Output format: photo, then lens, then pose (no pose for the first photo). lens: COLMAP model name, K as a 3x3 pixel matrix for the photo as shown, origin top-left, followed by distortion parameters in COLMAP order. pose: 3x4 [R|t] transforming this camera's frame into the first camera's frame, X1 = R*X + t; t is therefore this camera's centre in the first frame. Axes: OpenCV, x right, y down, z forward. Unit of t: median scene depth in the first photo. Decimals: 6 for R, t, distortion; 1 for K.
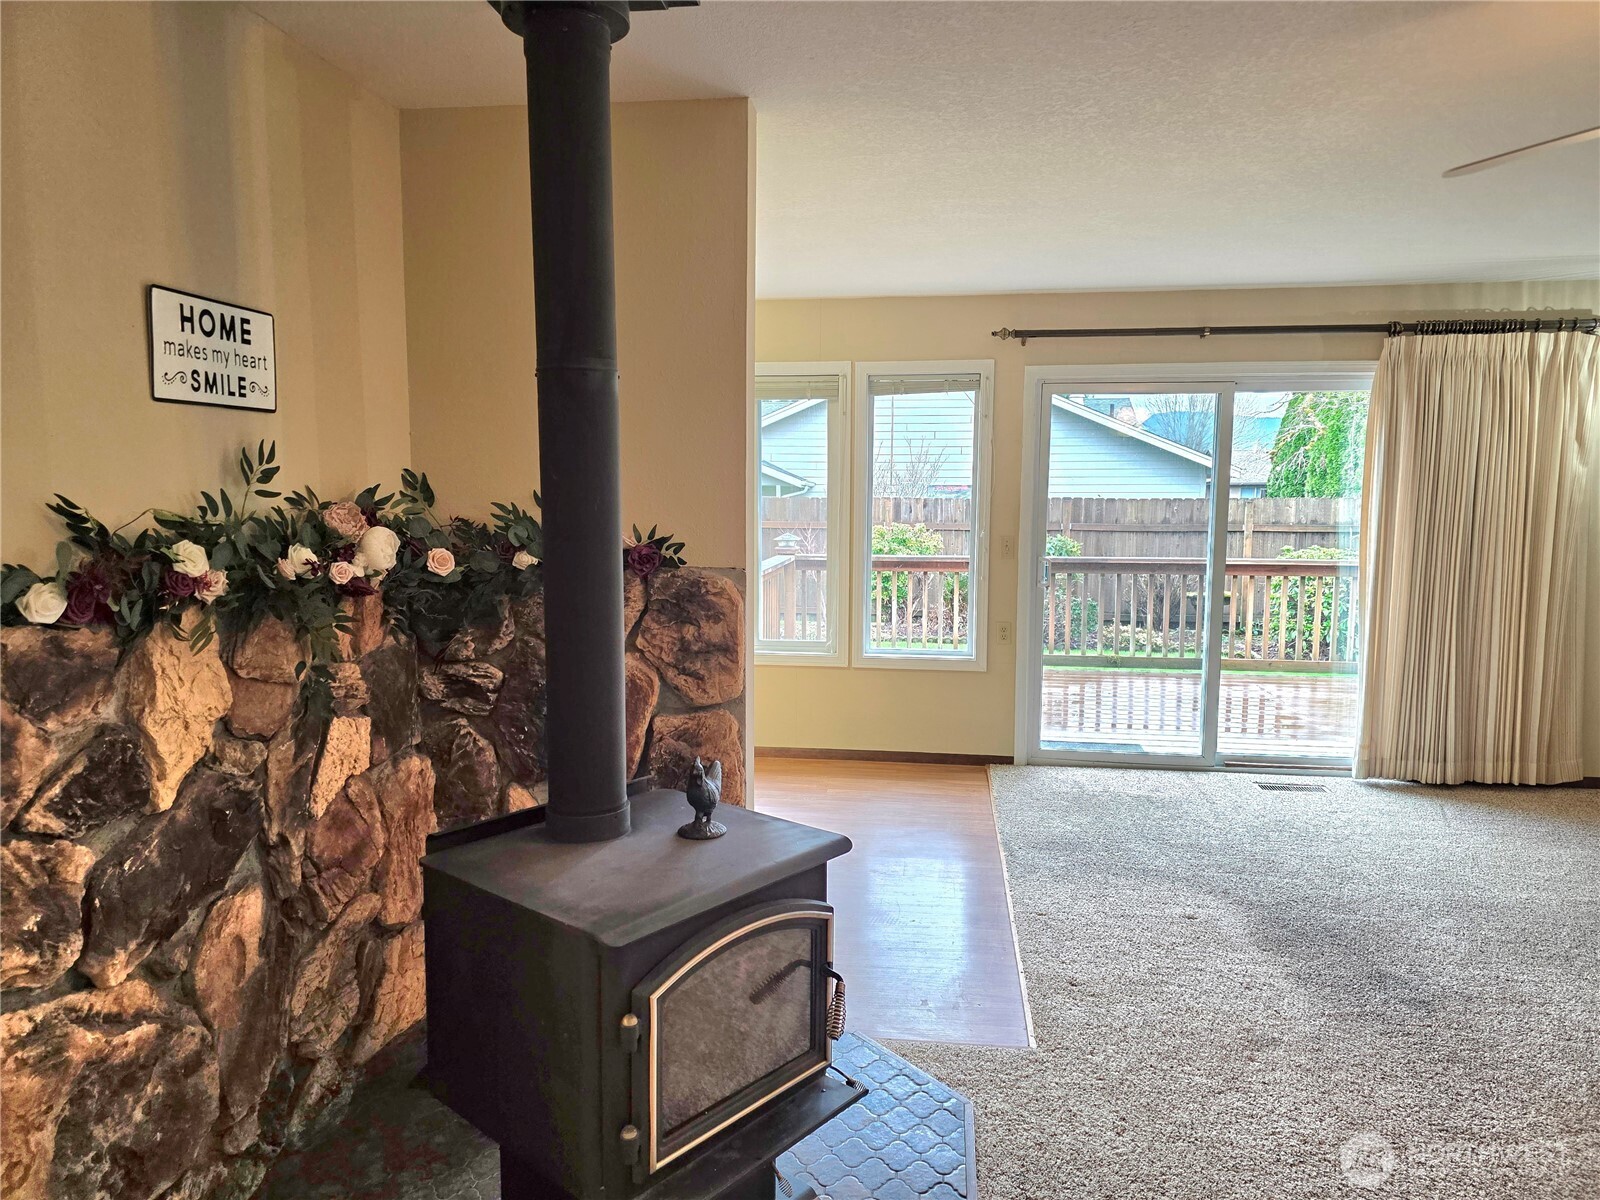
lens RADIAL K [[1068.5, 0, 803.7], [0, 1068.5, 601.7], [0, 0, 1]] dist [0.072011, -0.072560]
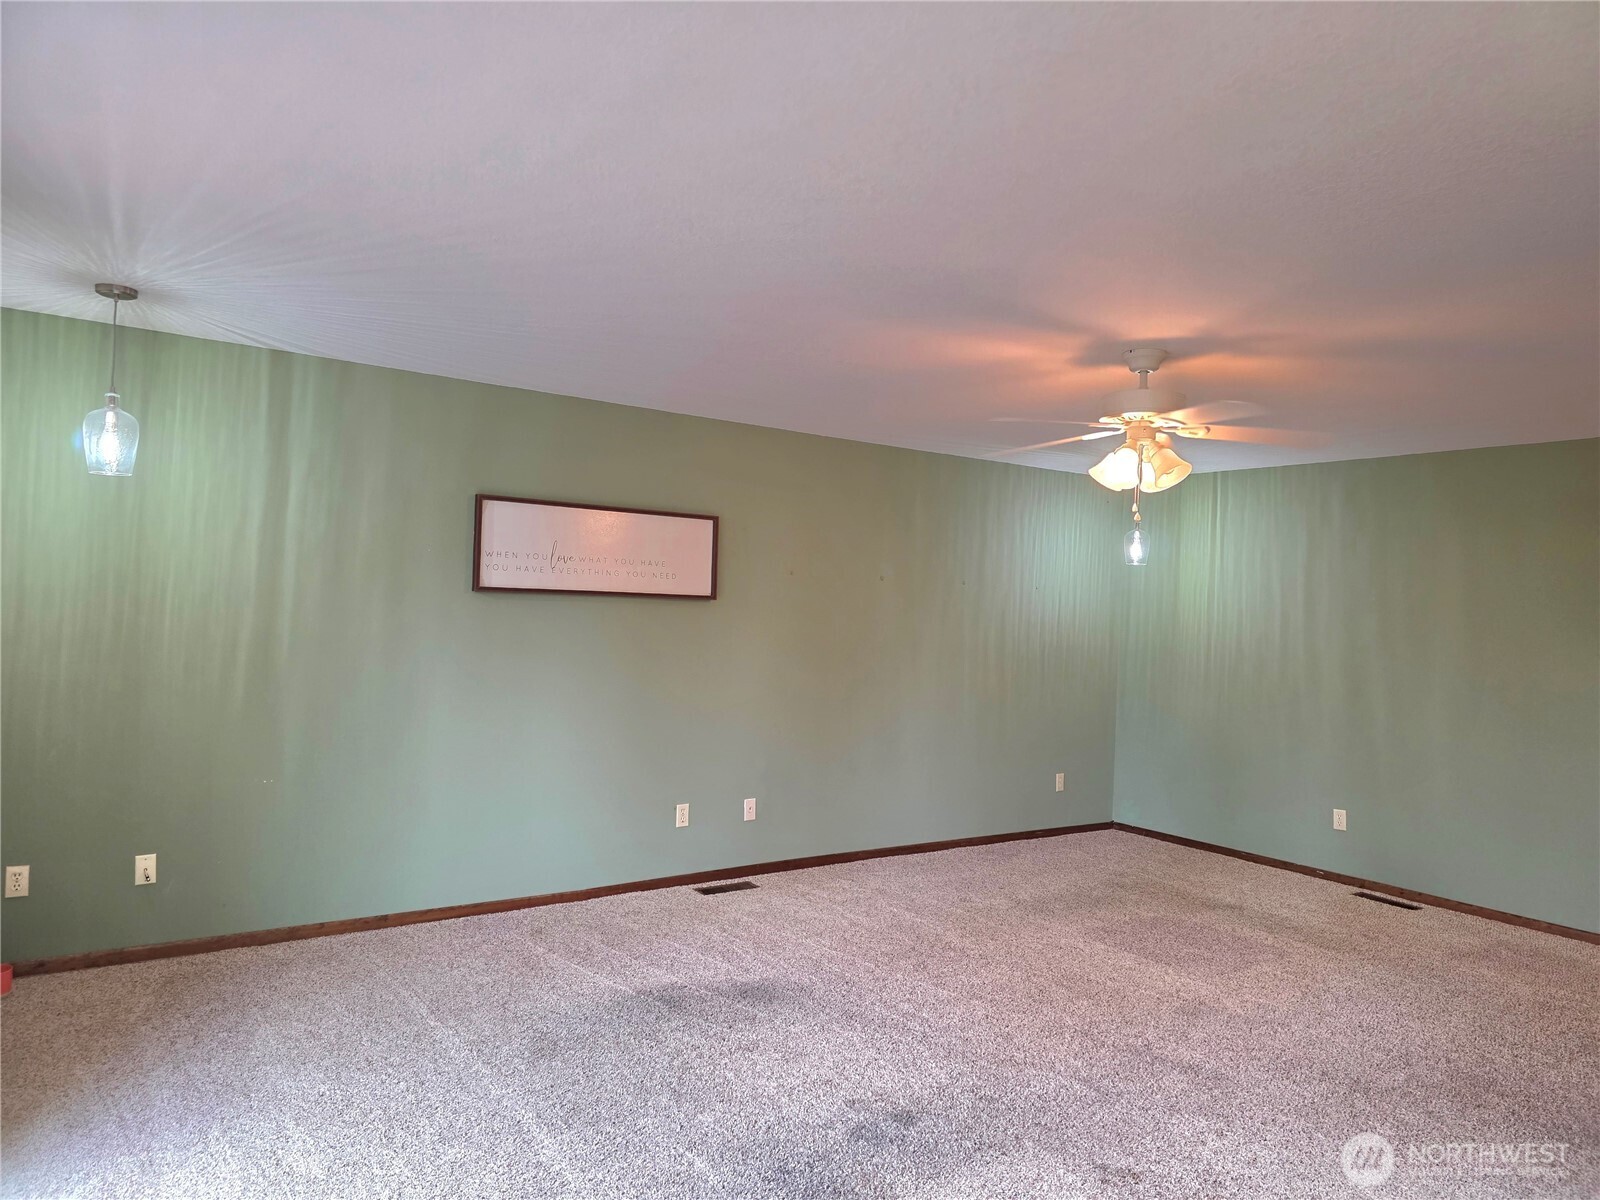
lens RADIAL K [[1064.3, 0, 808.8], [0, 1064.3, 595.5], [0, 0, 1]] dist [0.072554, -0.073390]
pose [[-0.680300, -0.024717, 0.732517, -0.097402], [0.037277, 0.996971, 0.068260, -0.182264], [-0.731985, 0.073743, -0.677318, 1.661785]]
